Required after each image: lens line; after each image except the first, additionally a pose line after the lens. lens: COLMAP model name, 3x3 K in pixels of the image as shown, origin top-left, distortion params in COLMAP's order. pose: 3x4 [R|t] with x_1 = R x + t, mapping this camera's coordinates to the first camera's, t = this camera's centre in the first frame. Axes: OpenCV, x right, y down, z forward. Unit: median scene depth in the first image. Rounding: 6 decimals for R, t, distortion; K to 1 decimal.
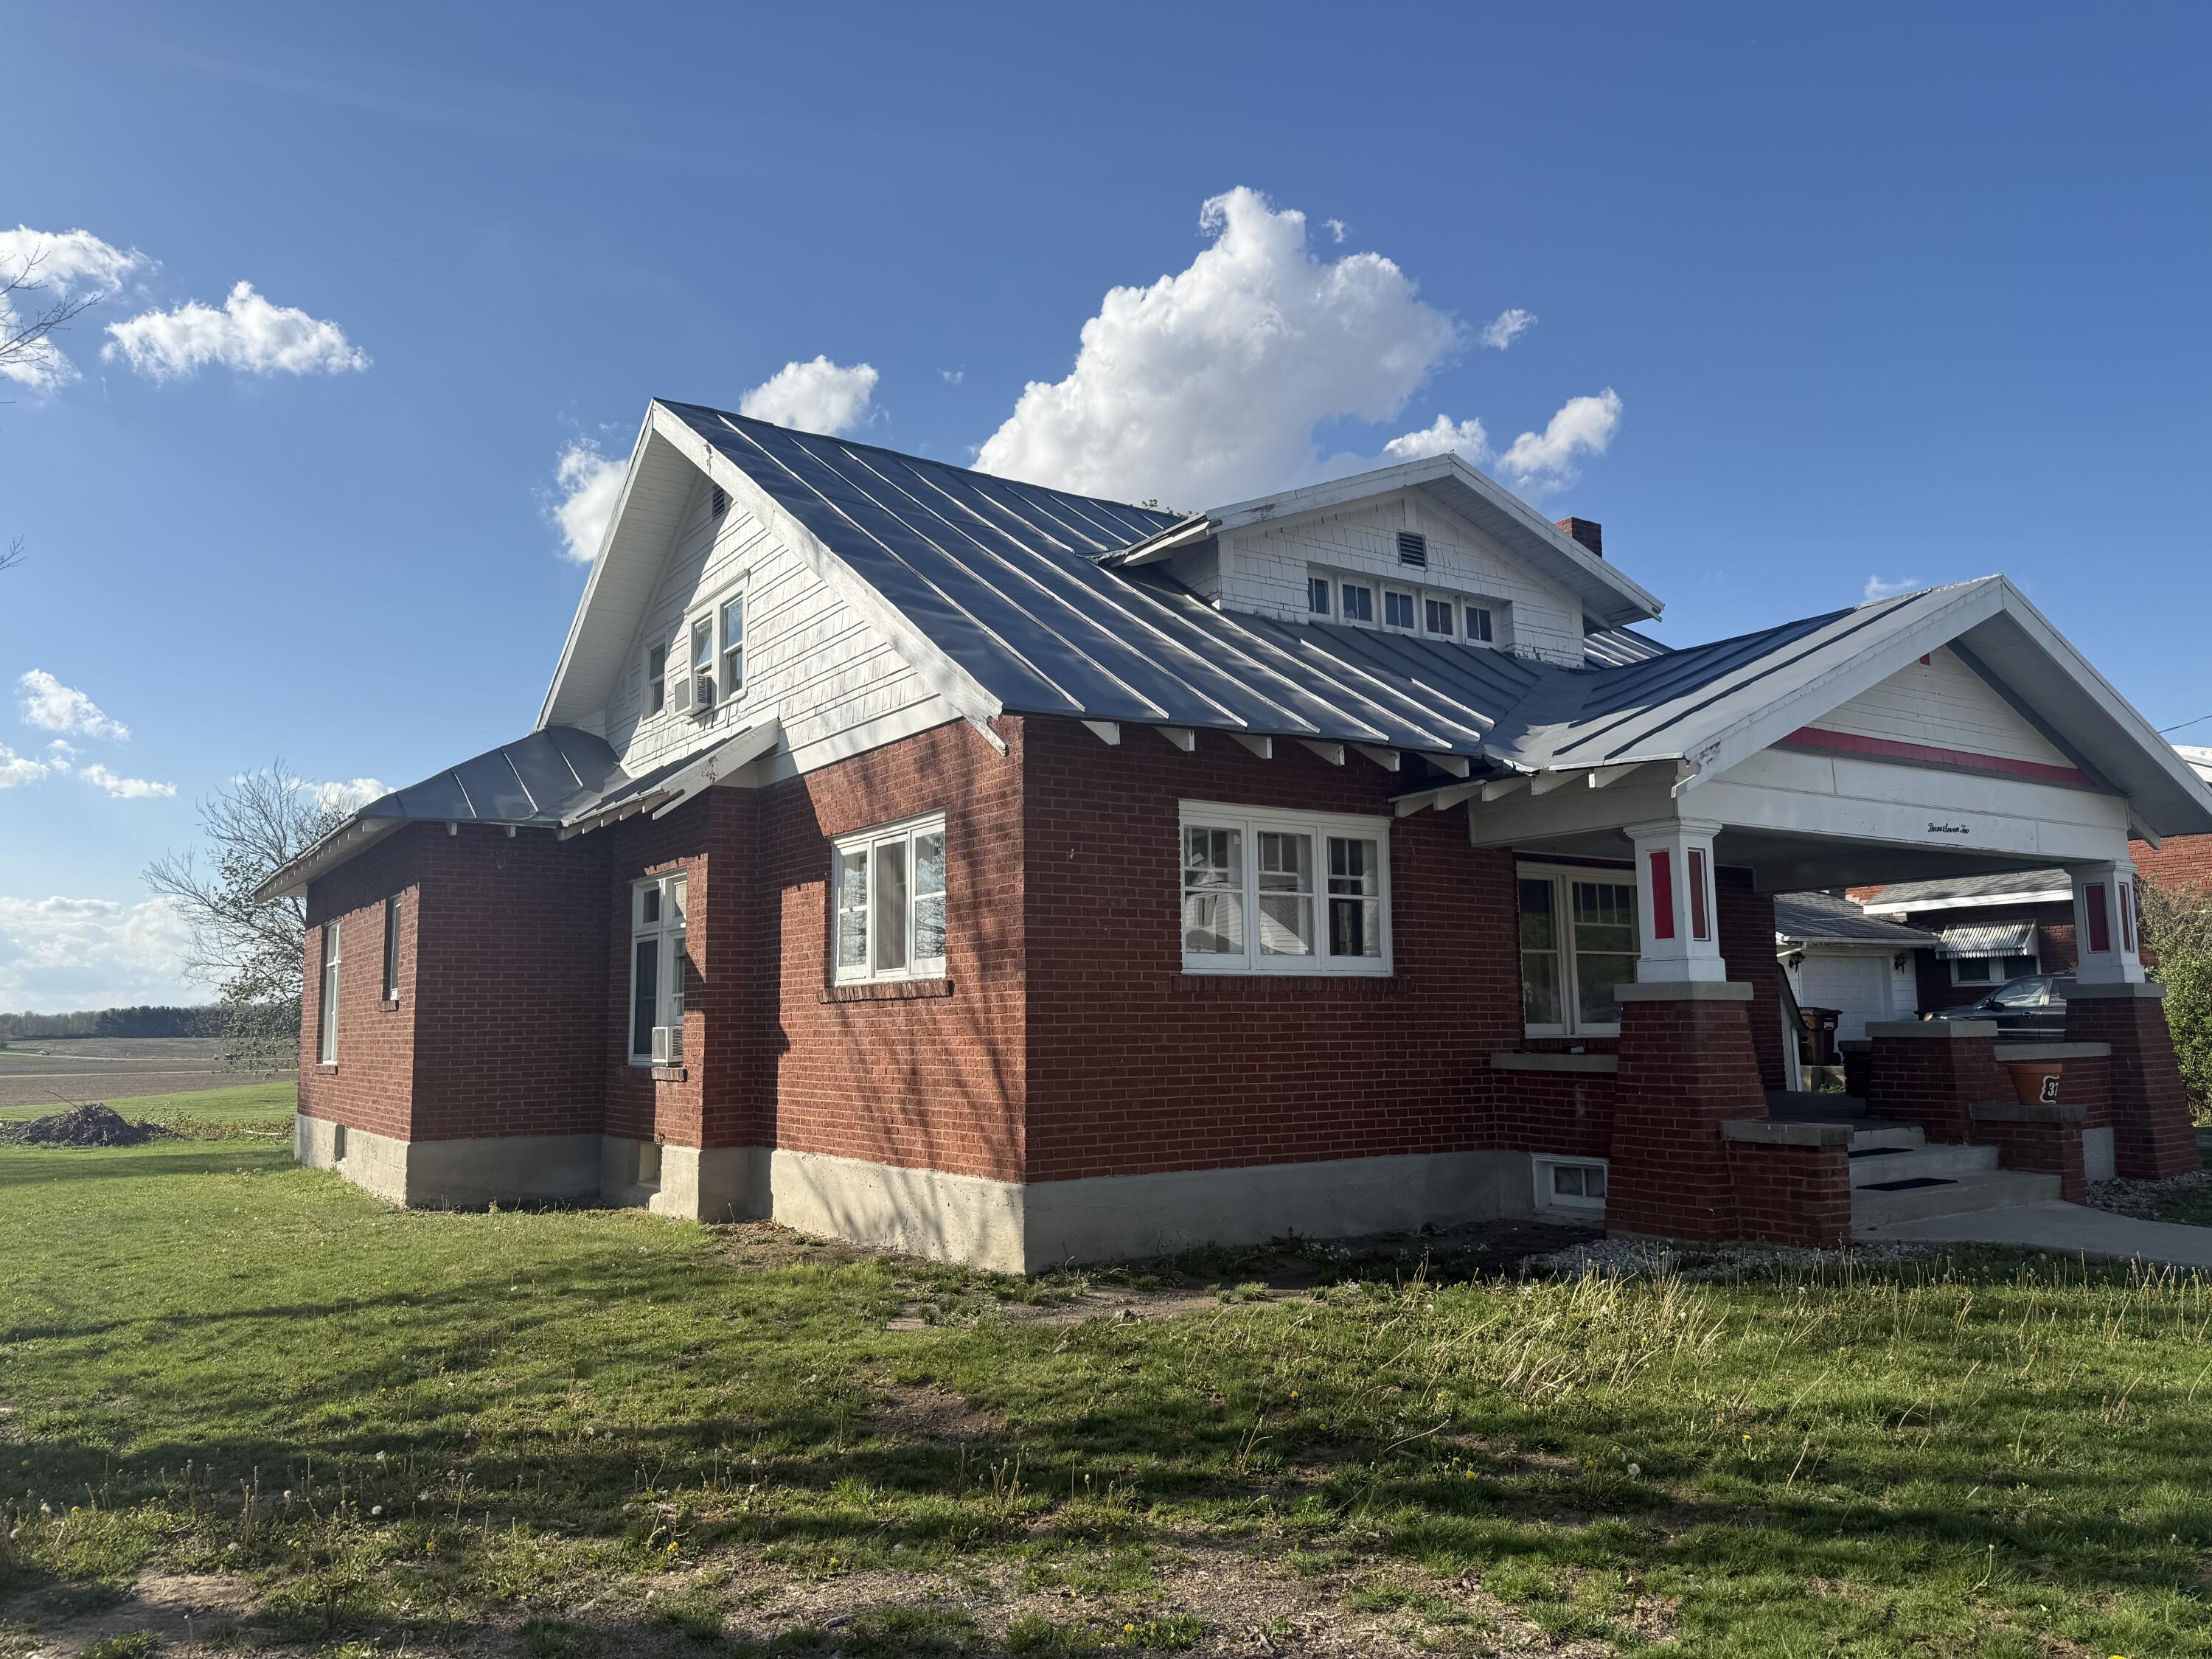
lens RADIAL K [[1540.5, 0, 1103.2], [0, 1540.5, 819.5], [0, 0, 1]] dist [0.141272, -0.212850]
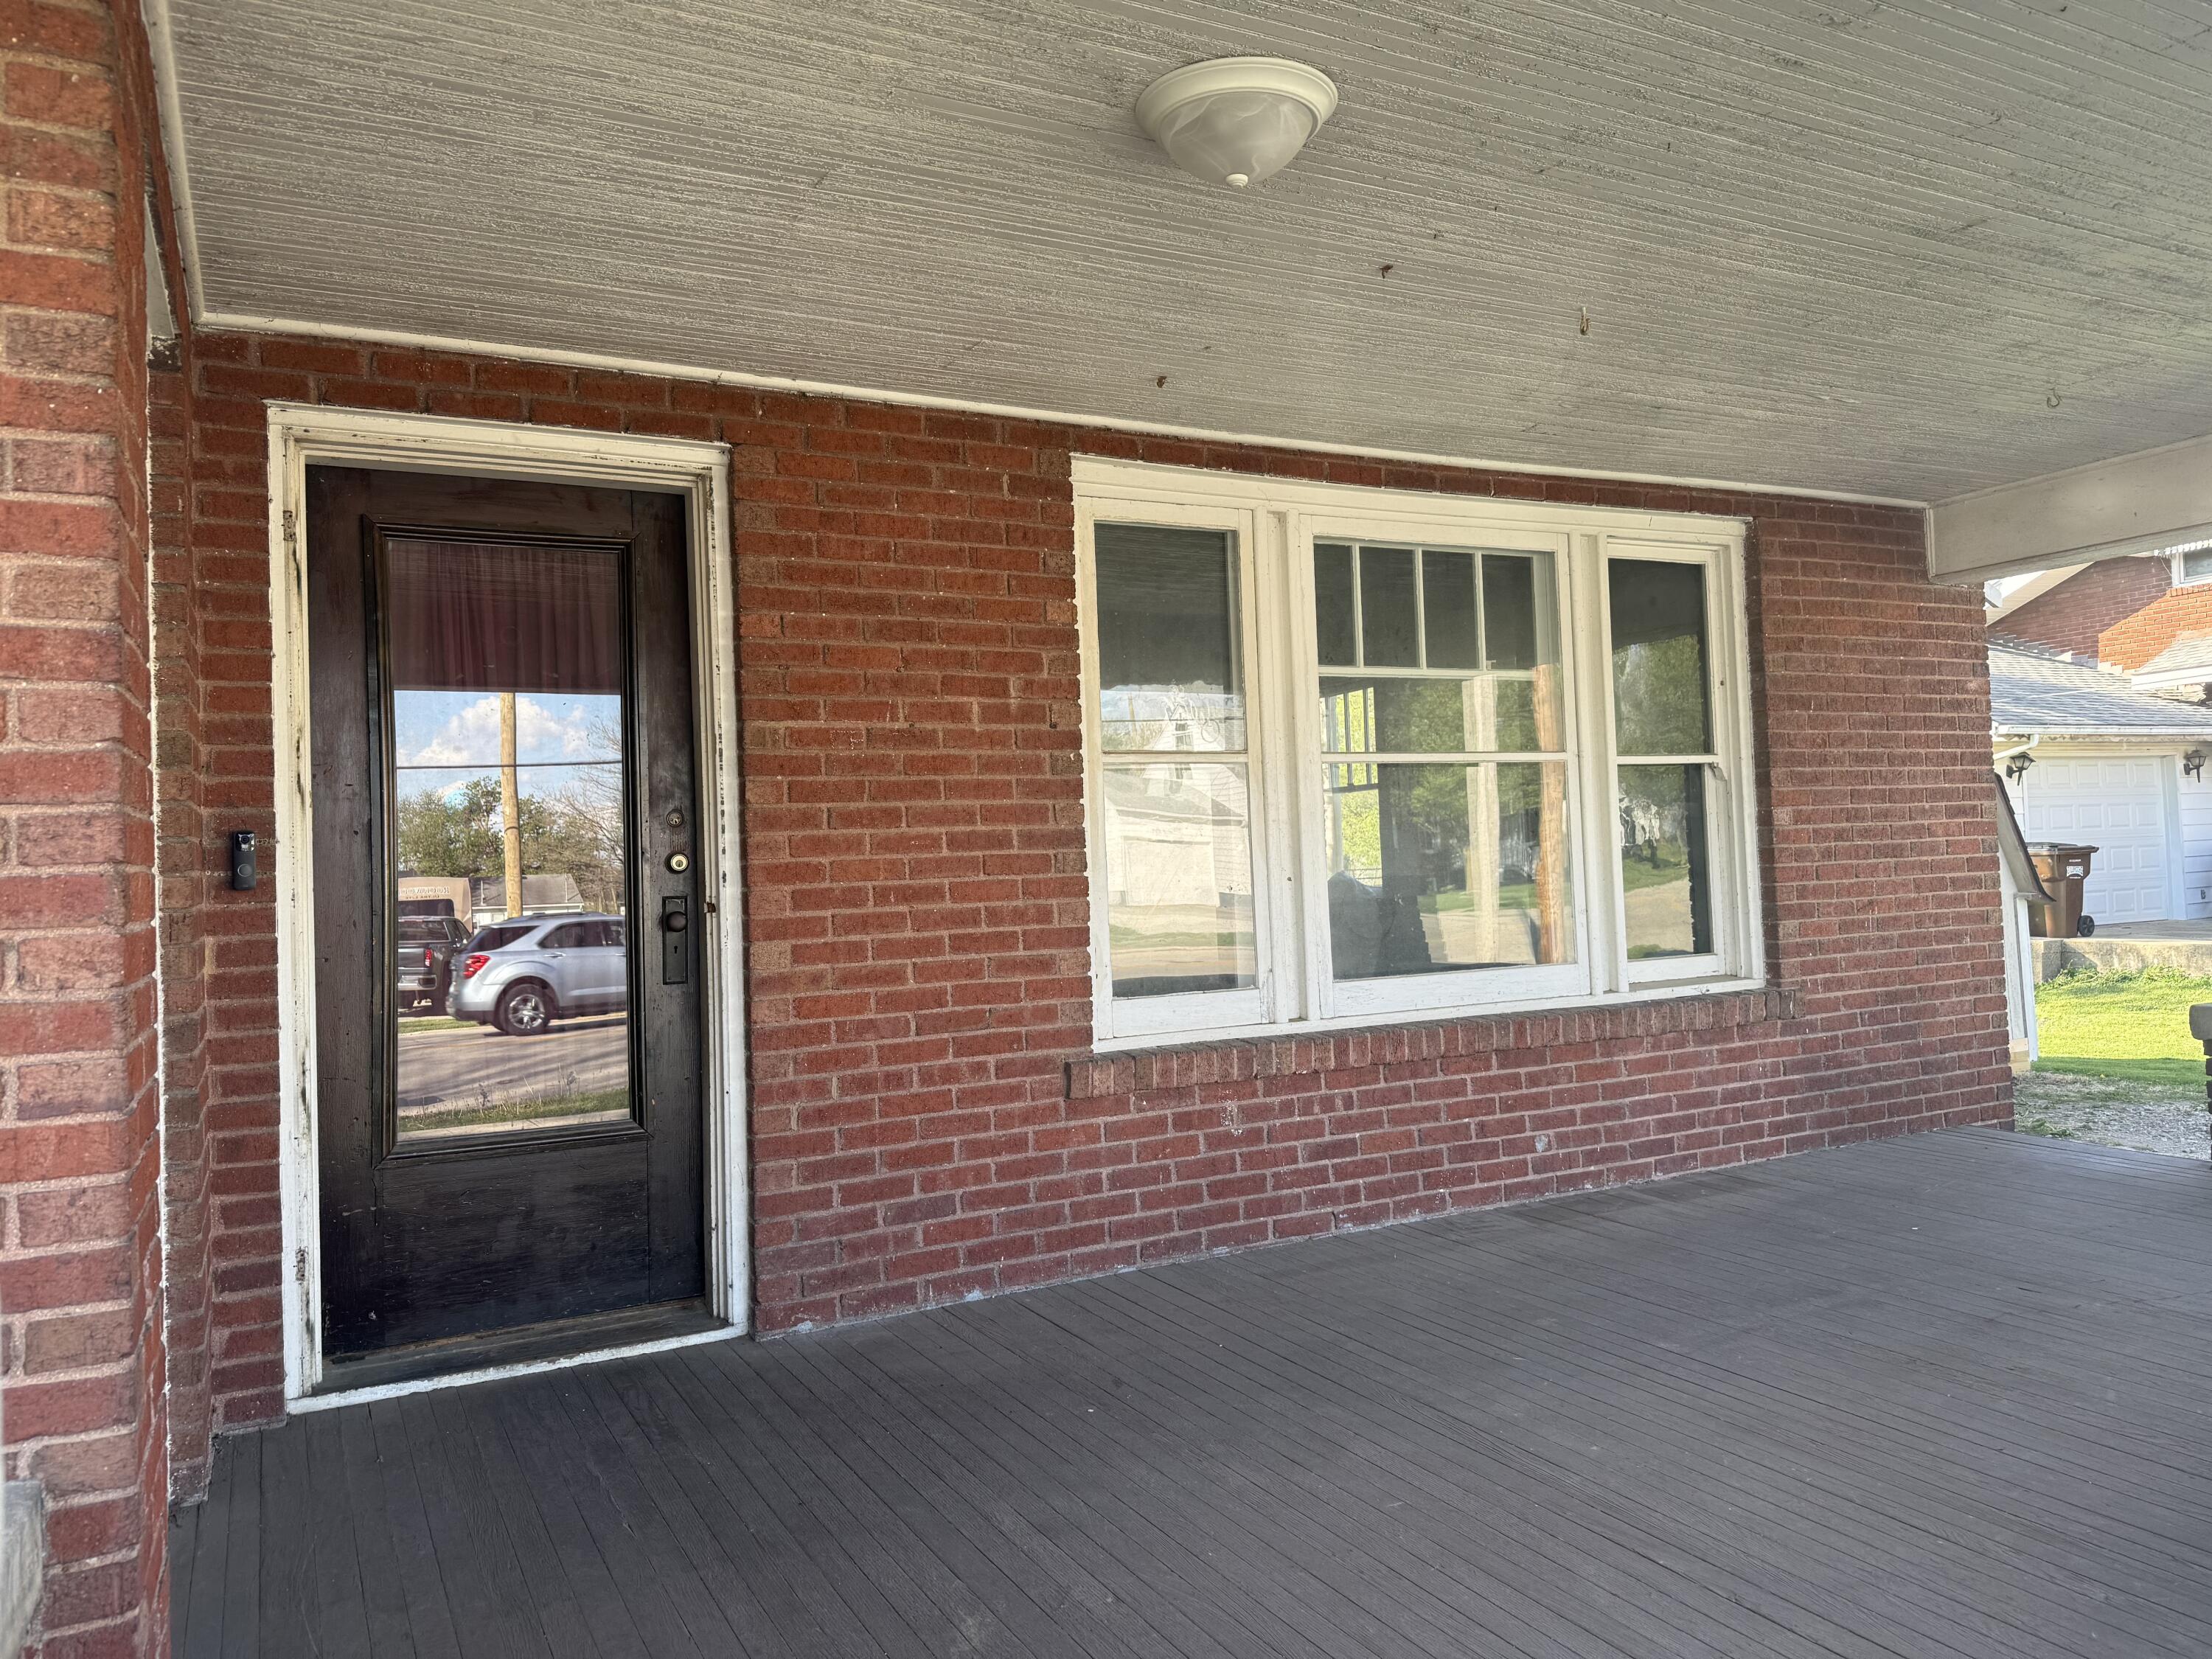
lens RADIAL K [[1559.5, 0, 1095.2], [0, 1559.5, 803.0], [0, 0, 1]] dist [0.161526, -0.281518]
pose [[0.993808, -0.029058, -0.107245, 0.387485], [0.039092, 0.994929, 0.092675, 0.083728], [0.104008, -0.096293, 0.989904, 0.904941]]
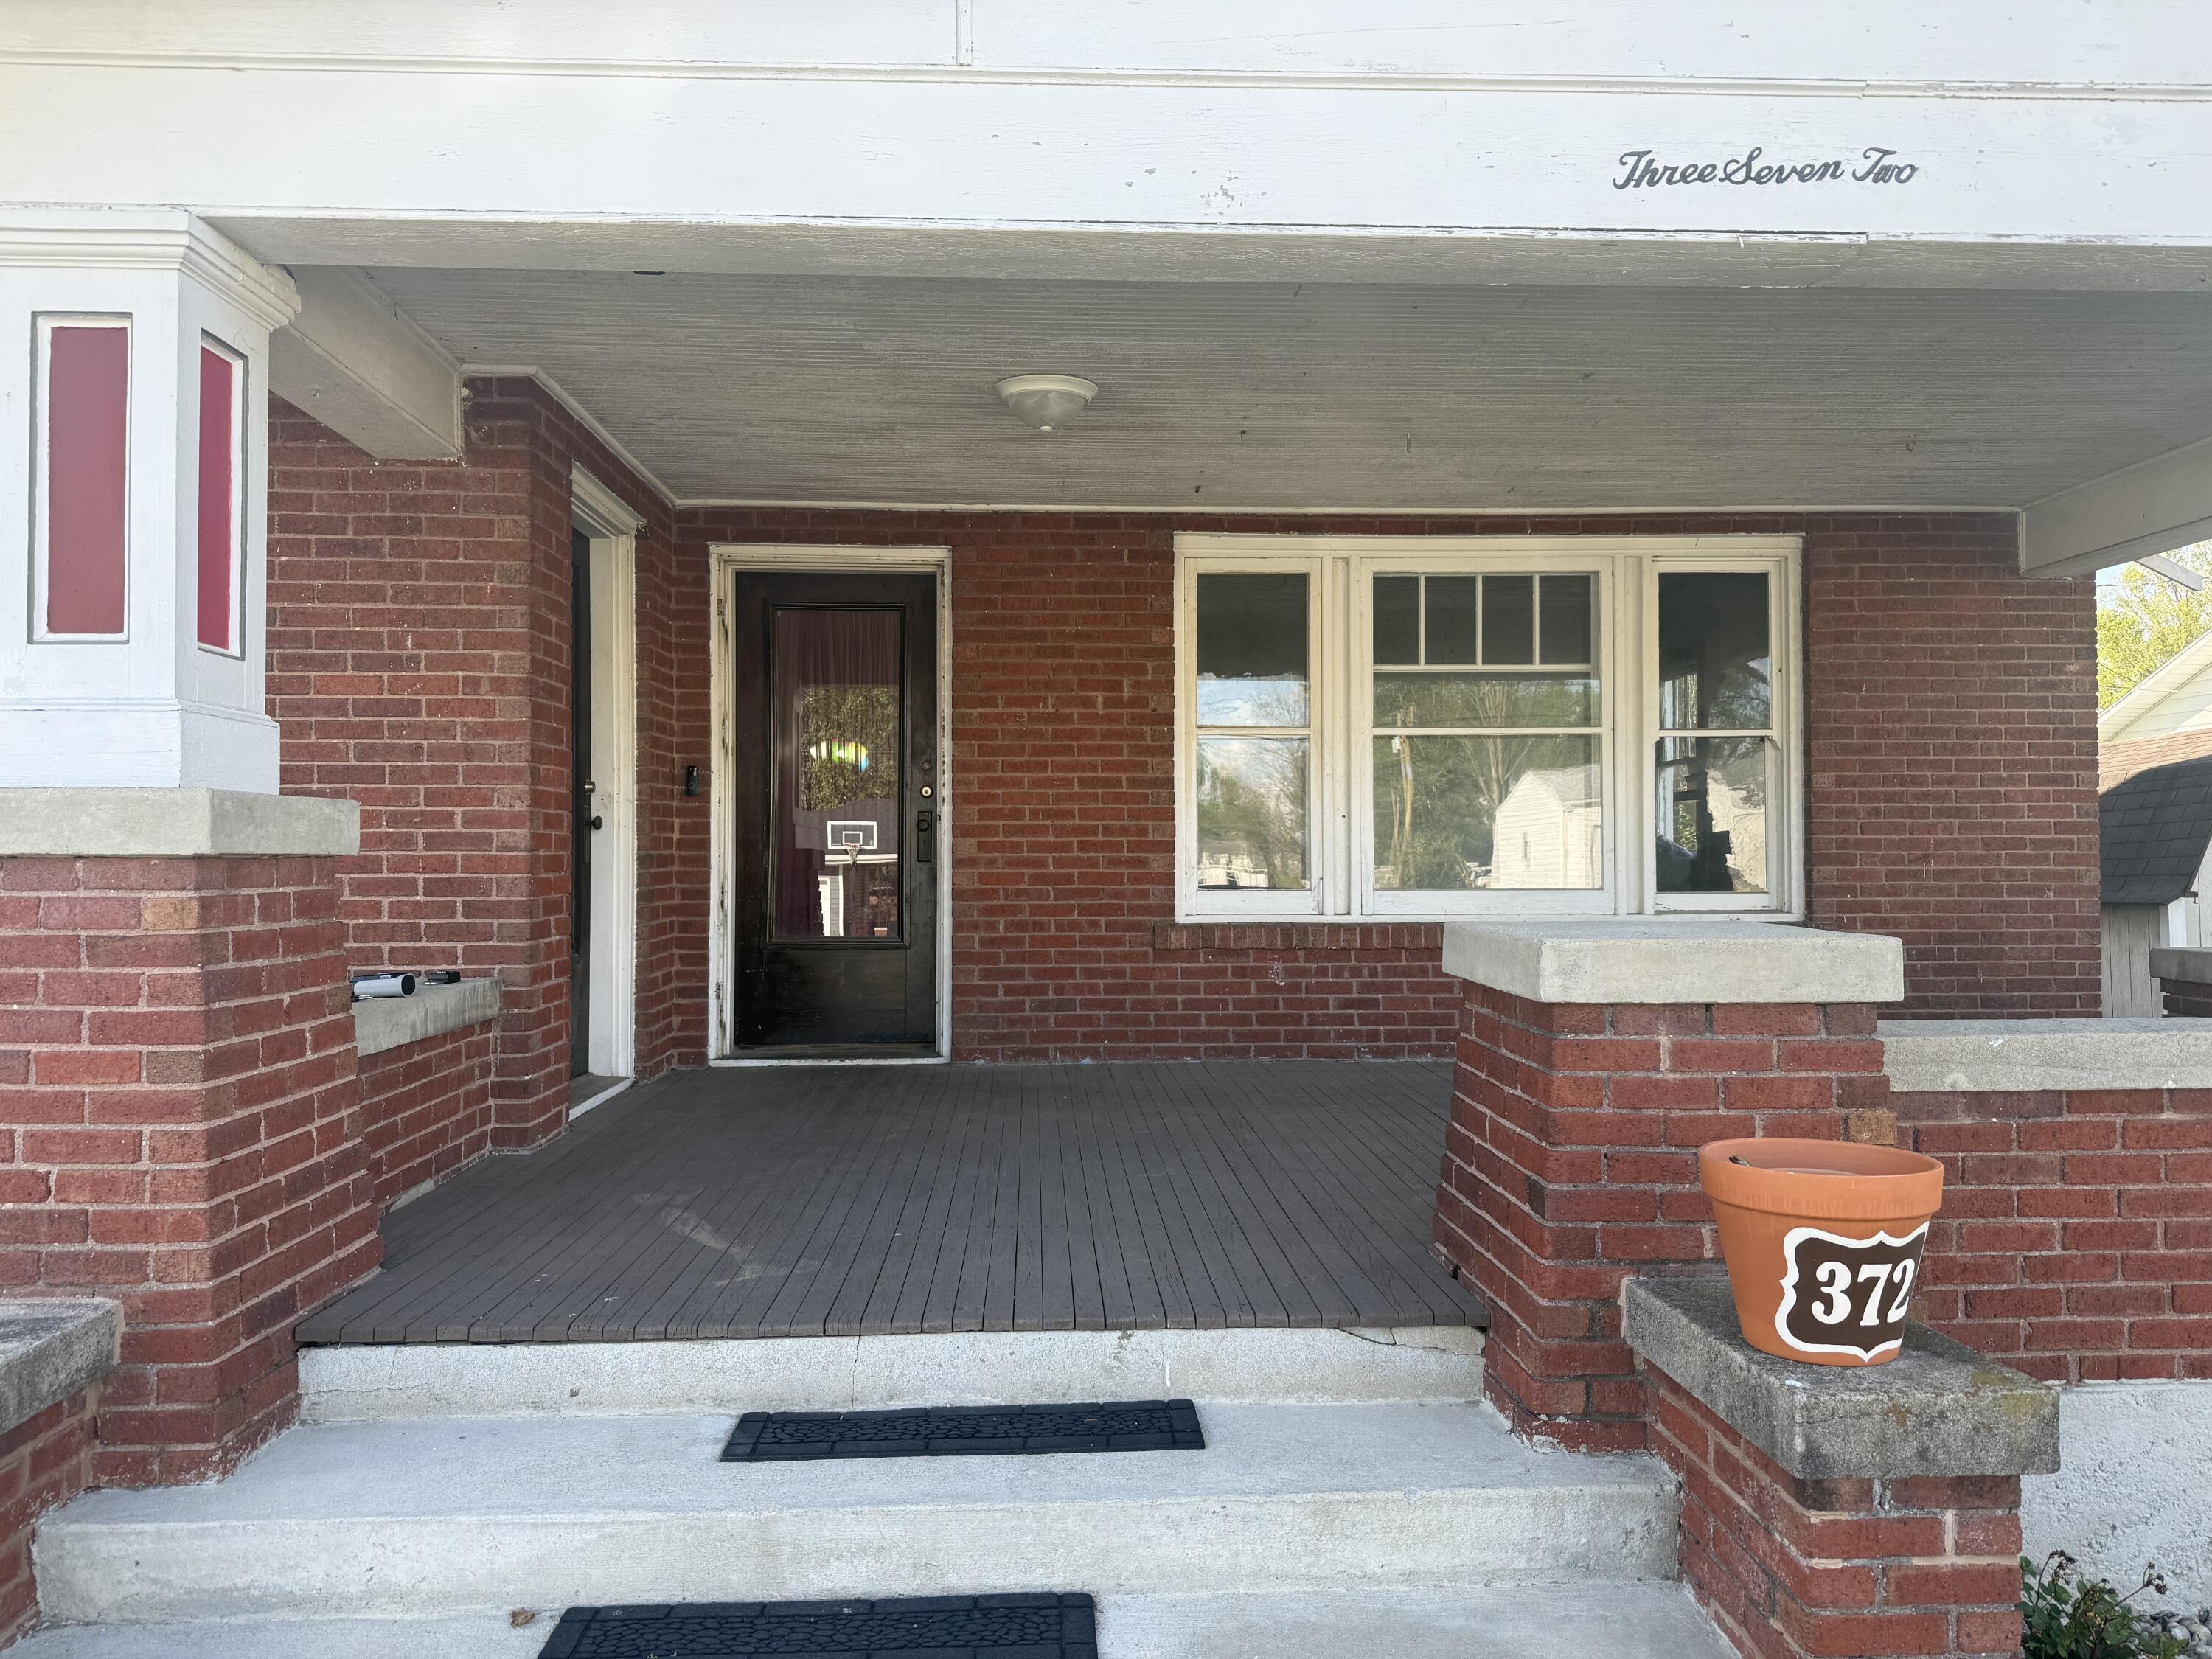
lens RADIAL K [[1540.5, 0, 1103.2], [0, 1540.5, 819.5], [0, 0, 1]] dist [0.141272, -0.212850]
pose [[0.852385, -0.000944, -0.522914, 0.621329], [0.059334, 0.993715, 0.094924, 0.084558], [0.519537, -0.111938, 0.847084, 0.776653]]
